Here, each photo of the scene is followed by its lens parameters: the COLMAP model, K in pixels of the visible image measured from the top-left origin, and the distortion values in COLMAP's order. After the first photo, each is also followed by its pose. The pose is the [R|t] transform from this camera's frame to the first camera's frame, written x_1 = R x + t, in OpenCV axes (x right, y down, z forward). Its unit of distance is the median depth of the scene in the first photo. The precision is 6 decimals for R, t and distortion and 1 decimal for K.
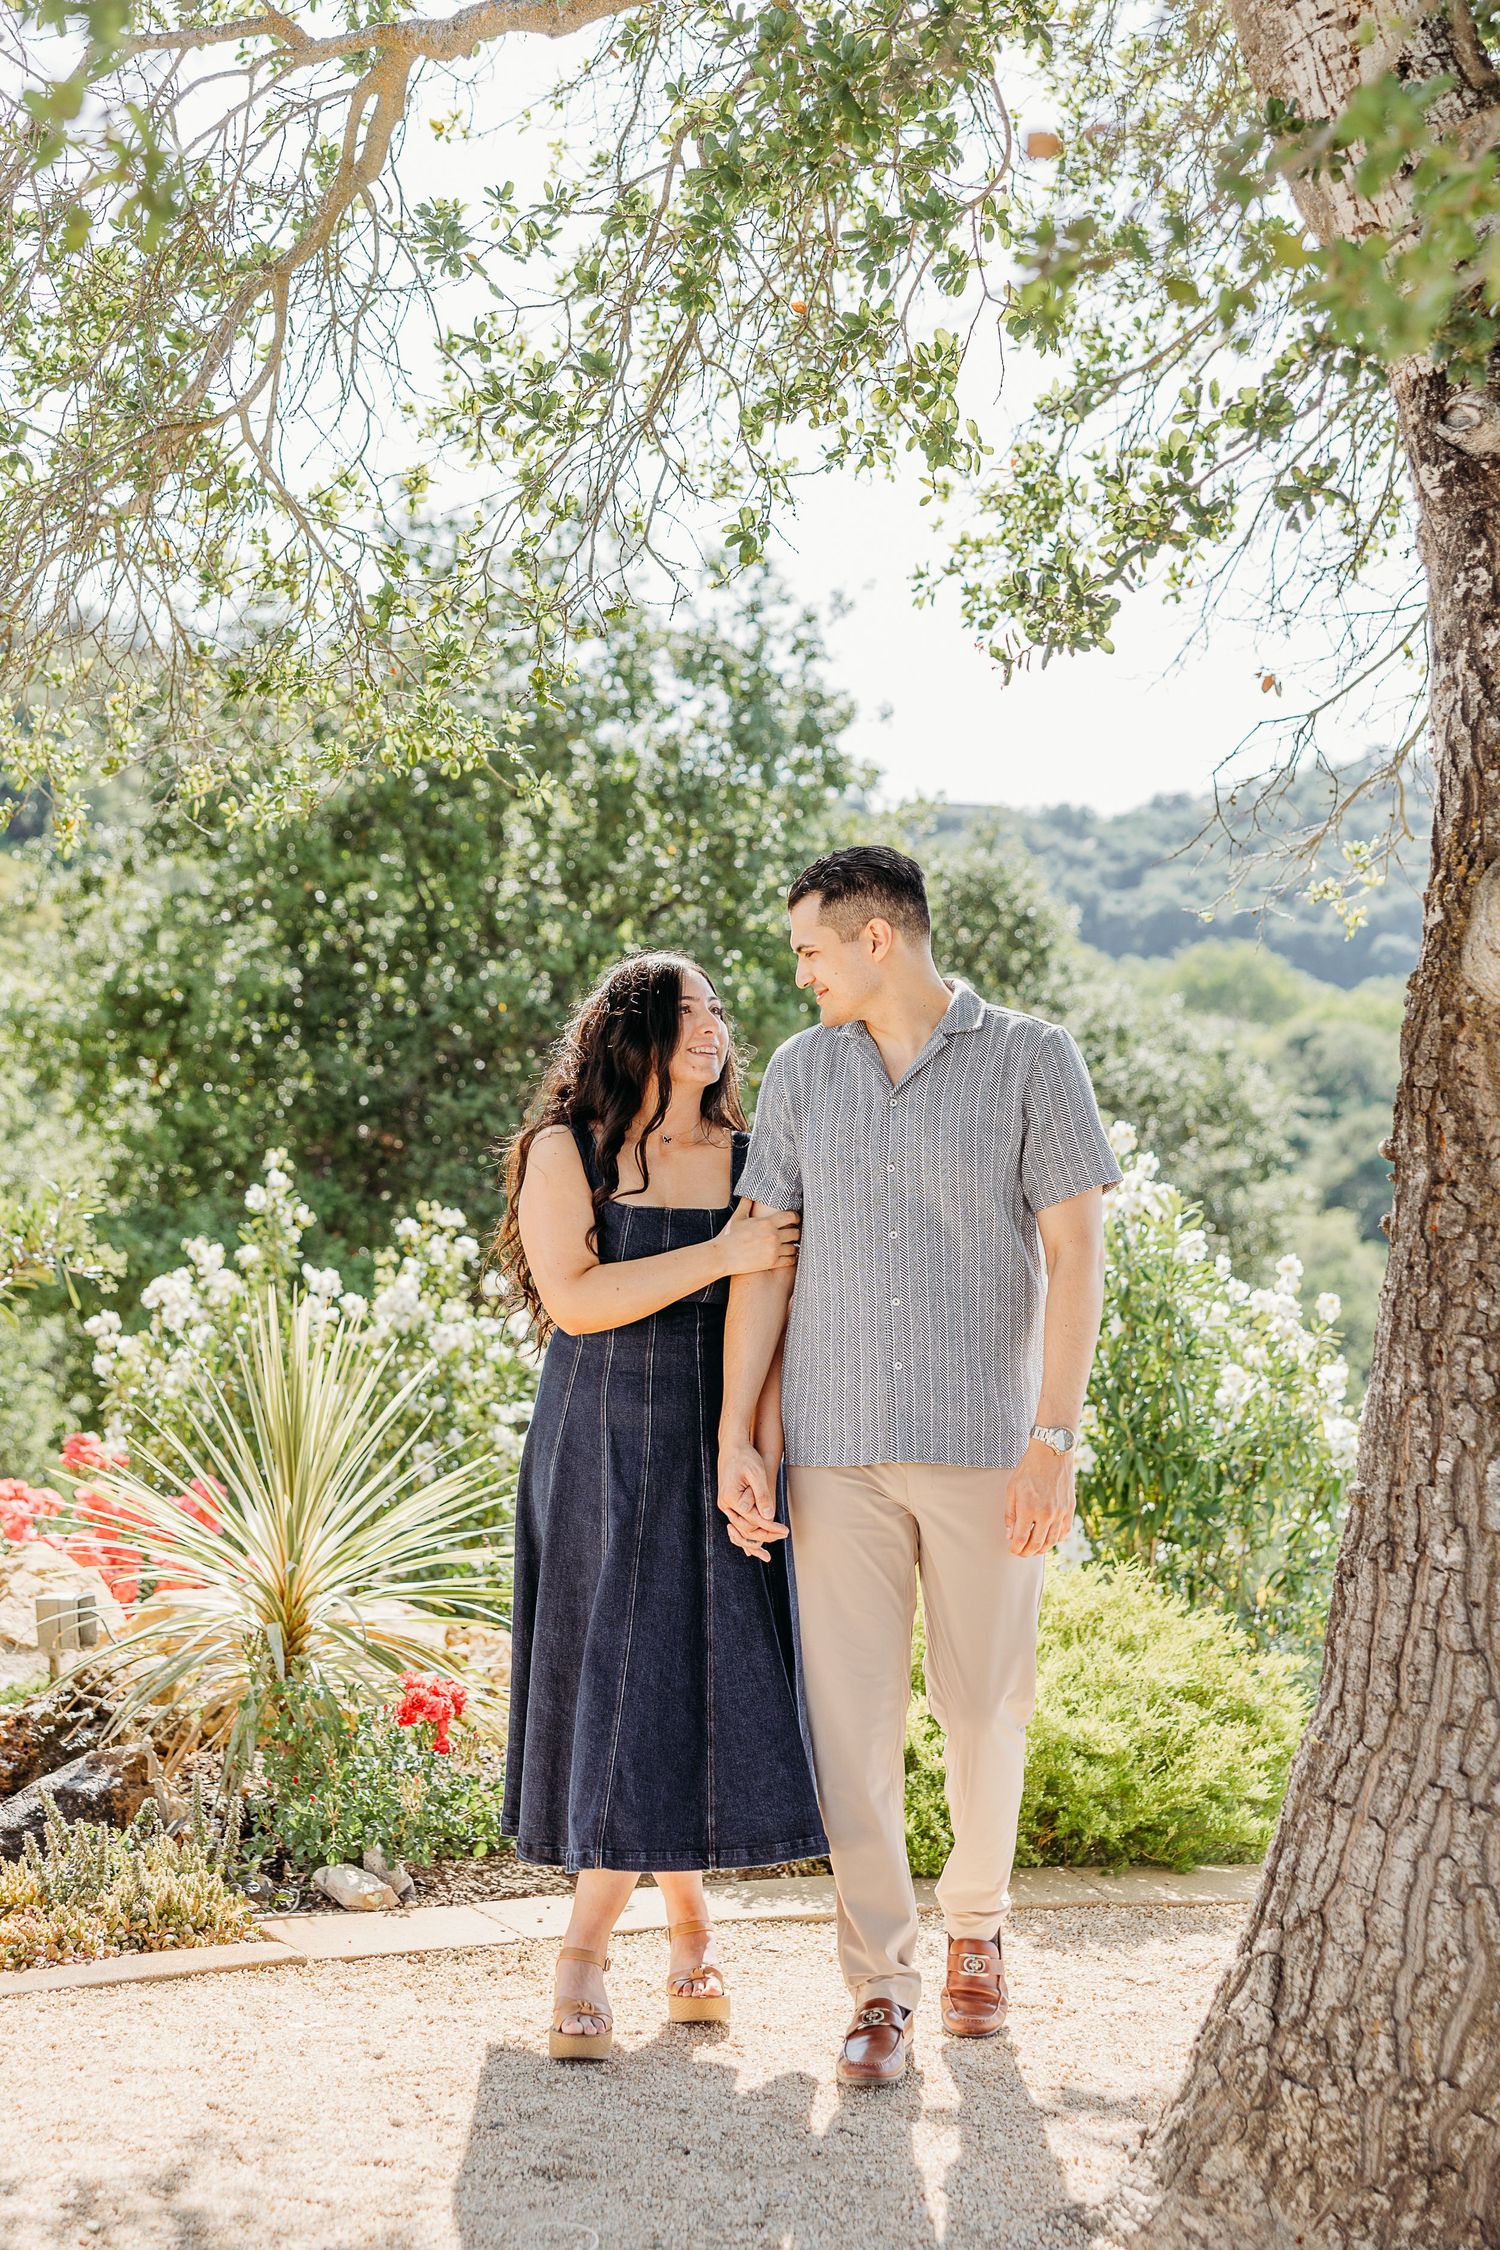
lens RADIAL K [[3539.0, 0, 824.5], [0, 3539.0, 1126.7], [0, 0, 1]] dist [0.000430, 0.000000]
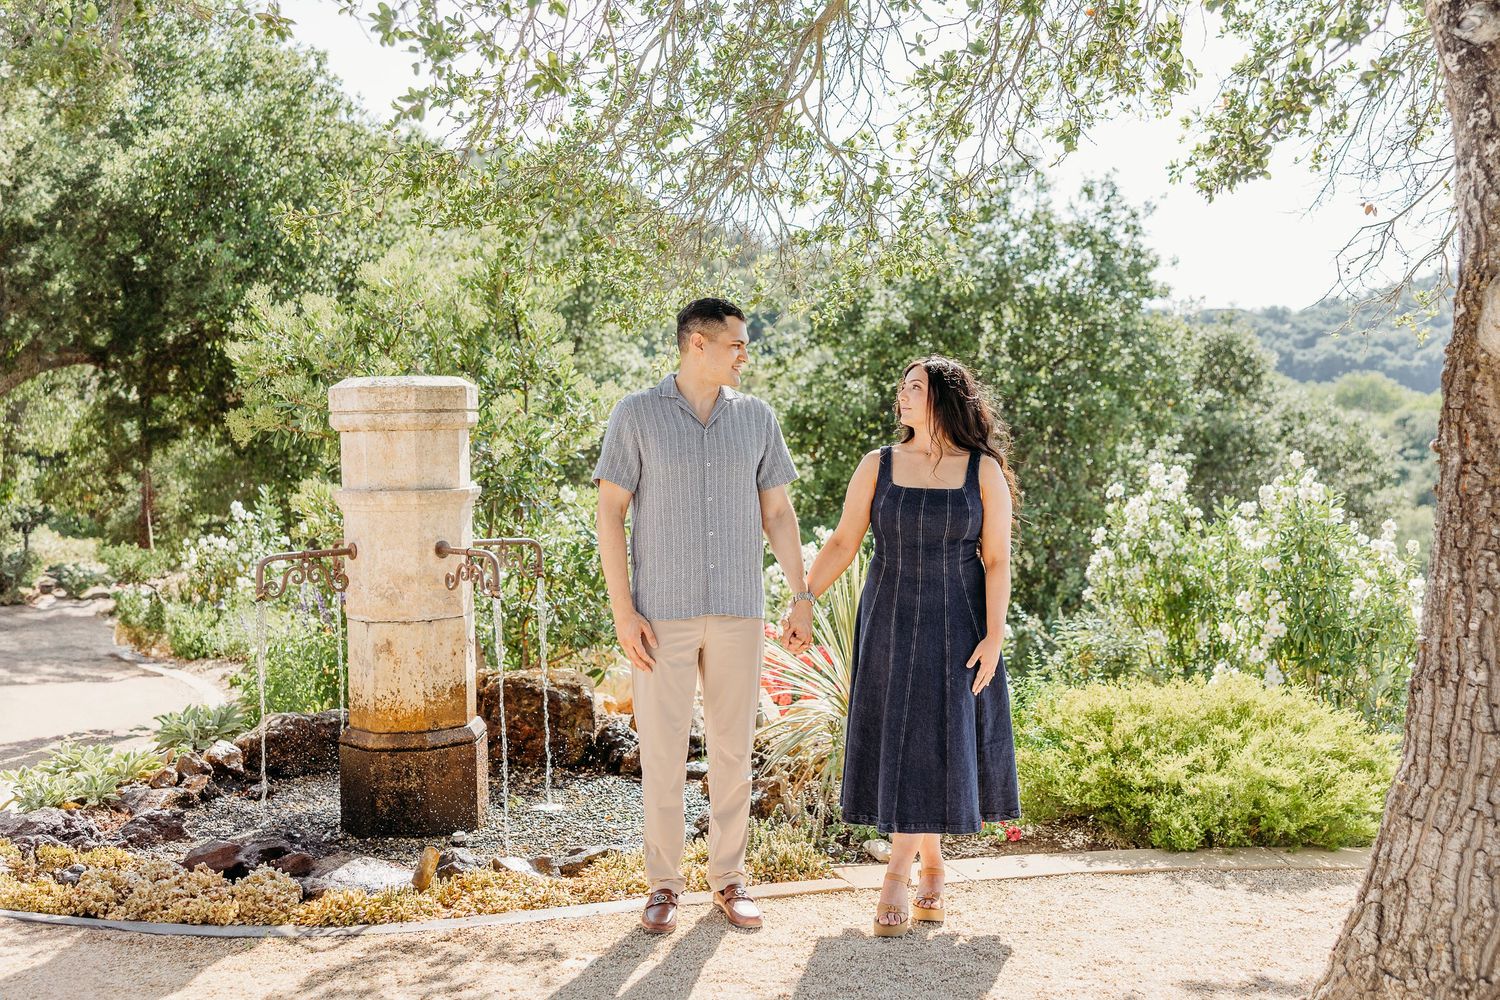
lens RADIAL K [[1676.8, 0, 756.4], [0, 1676.8, 509.7], [0, 0, 1]] dist [-0.002631, 0.000000]
pose [[0.971649, -0.027435, -0.234831, 0.022877], [0.031253, 0.999433, 0.012551, 0.014586], [0.234353, -0.019535, 0.971955, 0.098641]]
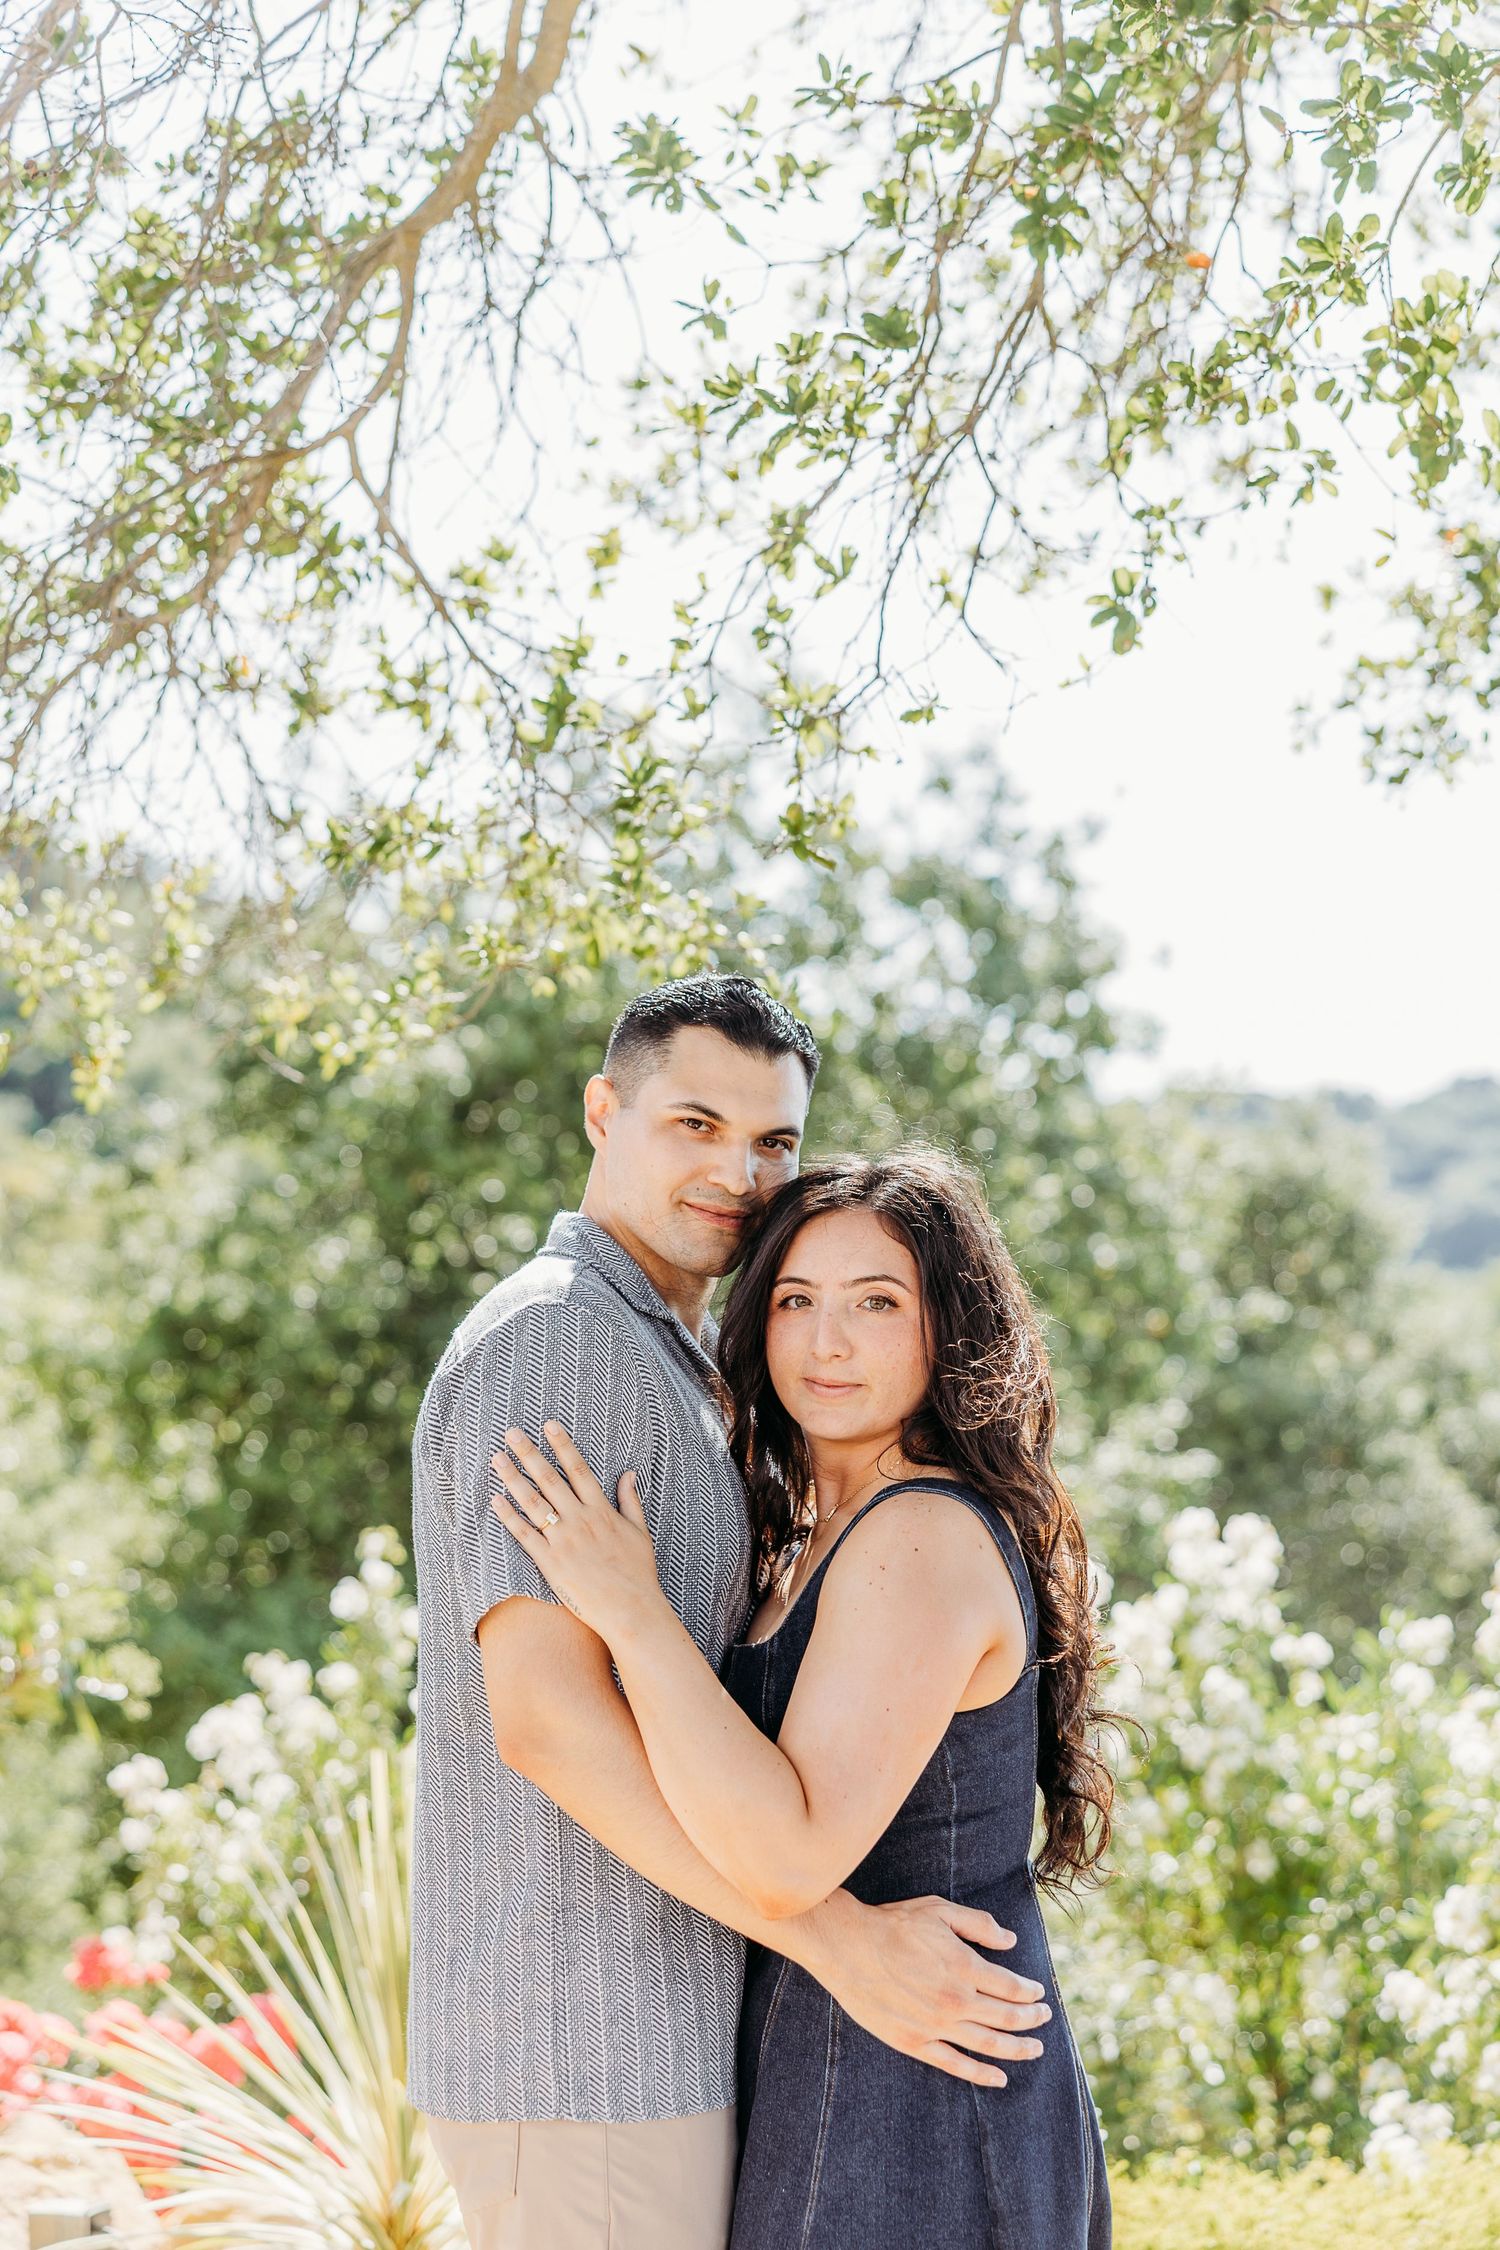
lens RADIAL K [[4229.7, 0, 766.8], [0, 4229.7, 1118.9], [0, 0, 1]] dist [0.110004, 0.000000]
pose [[0.998243, -0.003230, -0.059170, -0.043441], [-0.001820, 0.996371, -0.085101, -0.007334], [0.059230, 0.085059, 0.994614, 0.242474]]
